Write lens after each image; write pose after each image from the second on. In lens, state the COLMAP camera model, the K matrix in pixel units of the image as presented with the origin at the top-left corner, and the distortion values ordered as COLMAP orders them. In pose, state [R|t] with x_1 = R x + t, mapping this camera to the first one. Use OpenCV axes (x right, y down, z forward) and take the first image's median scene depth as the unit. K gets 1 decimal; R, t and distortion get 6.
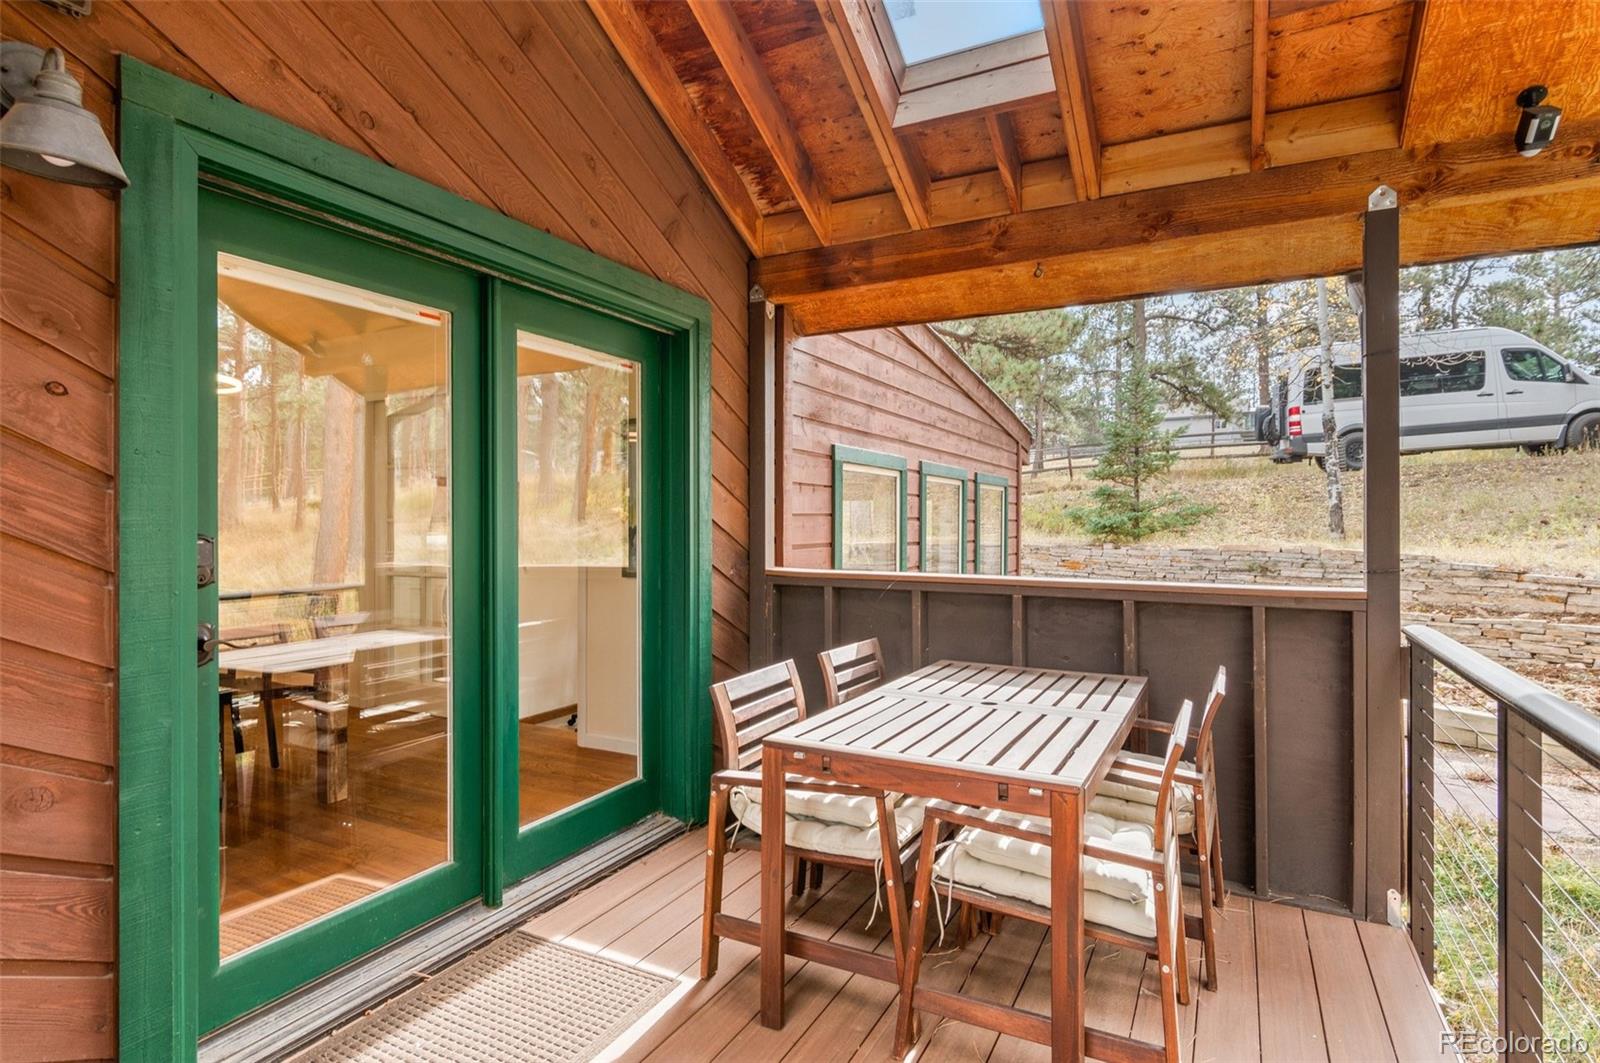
lens RADIAL K [[803.7, 0, 790.5], [0, 803.7, 520.4], [0, 0, 1]] dist [-0.017541, 0.000324]
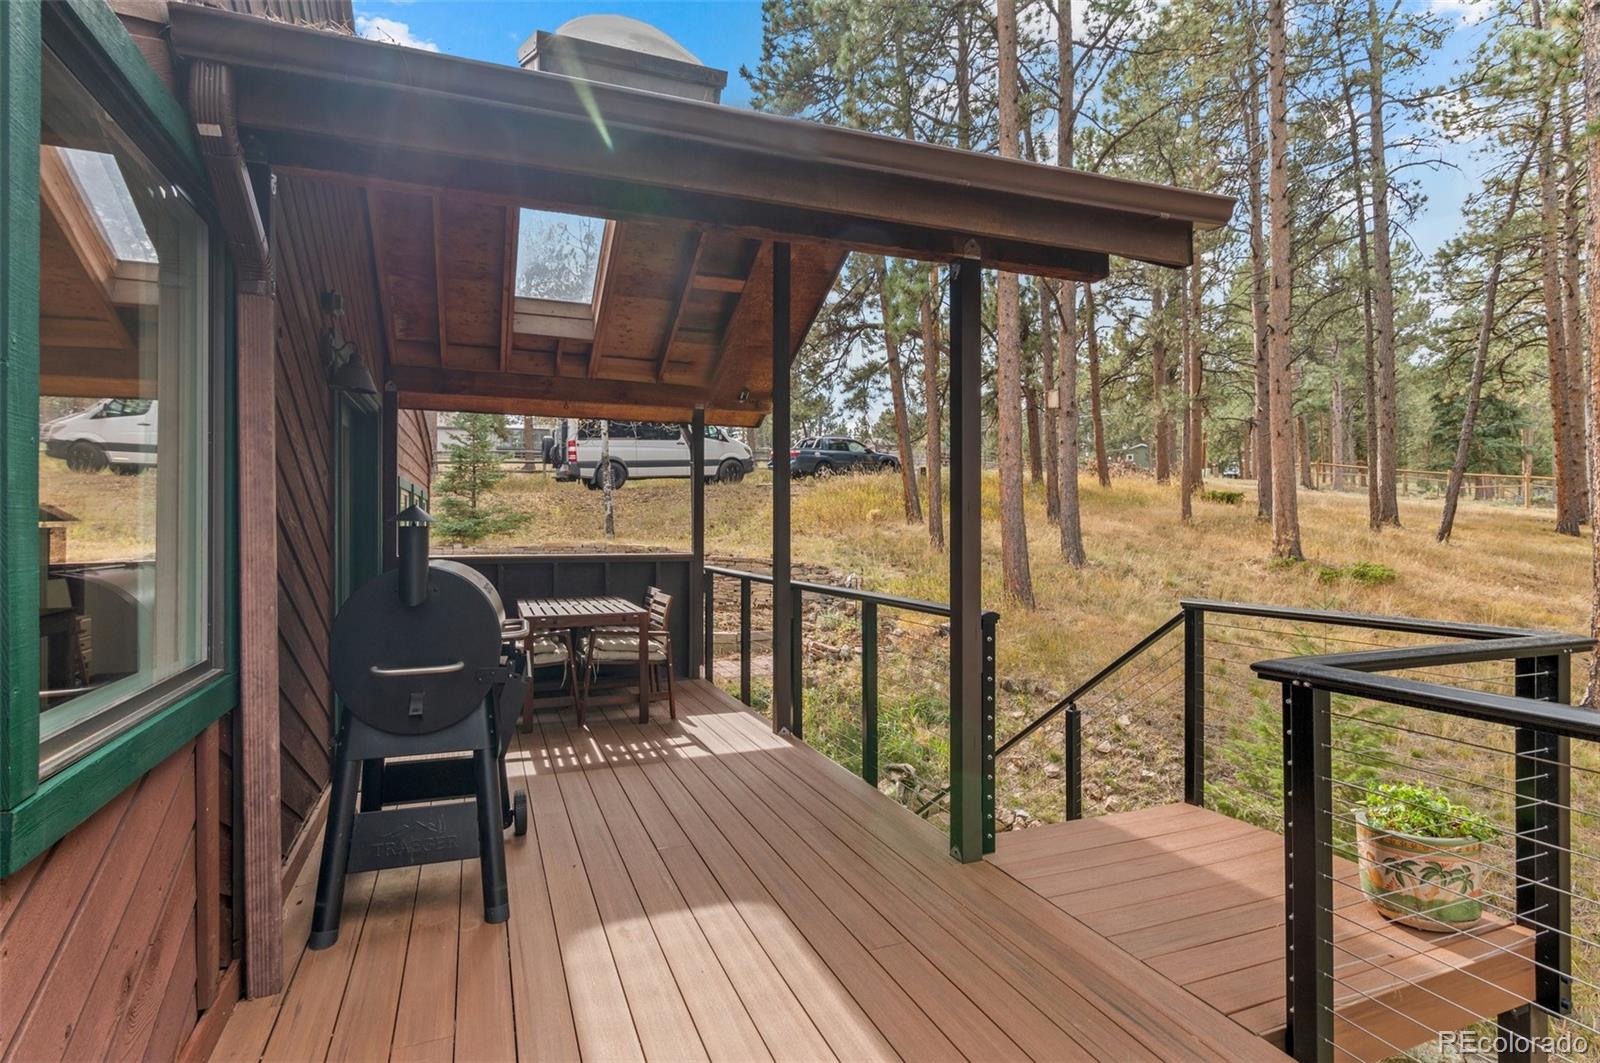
lens RADIAL K [[803.7, 0, 796.7], [0, 803.7, 526.3], [0, 0, 1]] dist [-0.017541, 0.000324]
pose [[0.629926, -0.001431, 0.776654, -0.226546], [-0.001500, 0.999994, 0.003059, -0.002463], [-0.776654, -0.003091, 0.629920, -0.187731]]
